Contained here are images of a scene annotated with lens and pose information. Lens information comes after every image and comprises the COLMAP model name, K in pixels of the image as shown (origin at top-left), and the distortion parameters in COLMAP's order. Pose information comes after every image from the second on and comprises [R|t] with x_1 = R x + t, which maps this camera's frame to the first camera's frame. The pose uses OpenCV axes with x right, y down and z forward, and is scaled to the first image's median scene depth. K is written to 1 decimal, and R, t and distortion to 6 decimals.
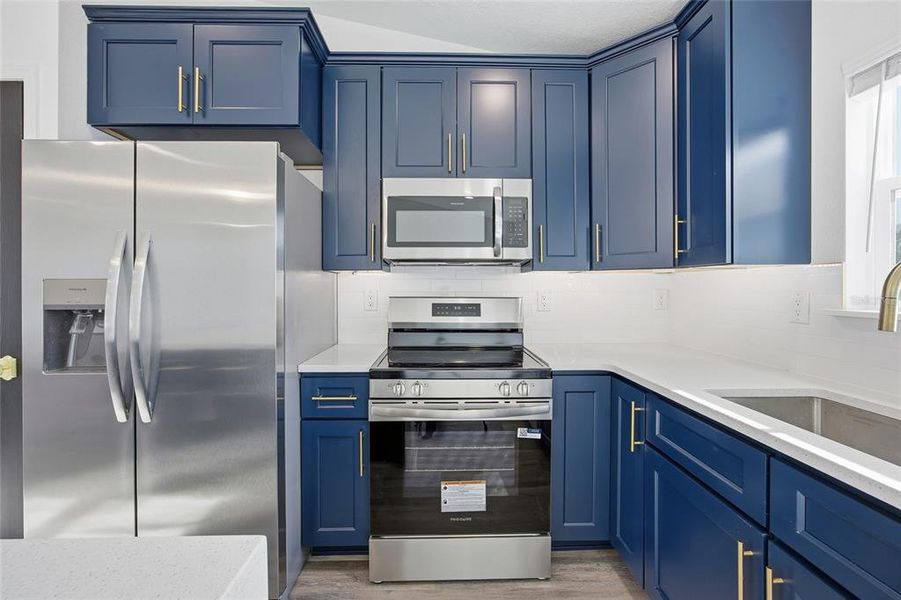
lens RADIAL K [[403.1, 0, 452.6], [0, 403.1, 295.2], [0, 0, 1]] dist [-0.015504, -0.000517]
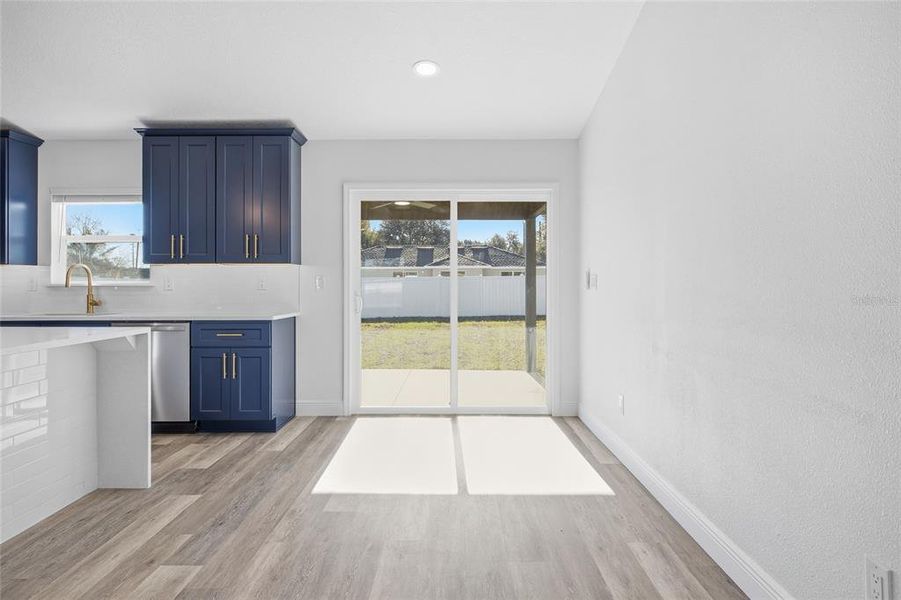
lens RADIAL K [[403.1, 0, 447.4], [0, 403.1, 281.6], [0, 0, 1]] dist [-0.015504, -0.000517]
pose [[0.031346, 0.000824, 0.999508, -0.986573], [0.018878, 0.999821, -0.001416, 0.049185], [-0.999330, 0.018914, 0.031324, -1.080890]]
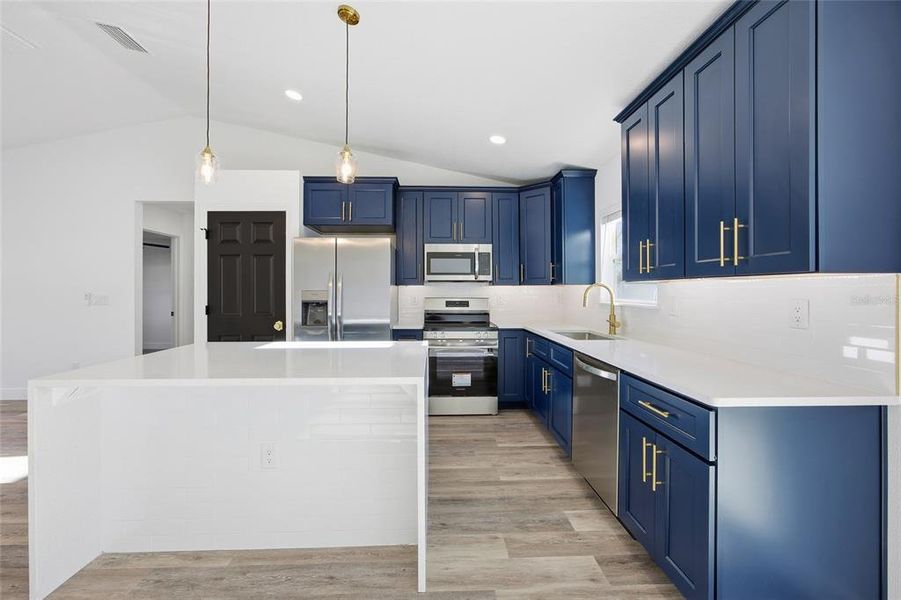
lens RADIAL K [[361.0, 0, 445.7], [0, 361.0, 294.5], [0, 0, 1]] dist [-0.002853, -0.000088]
pose [[0.999999, -0.001076, 0.000797, -0.058517], [0.001084, 0.999956, -0.009340, 0.005240], [-0.000787, 0.009341, 0.999956, -0.981028]]
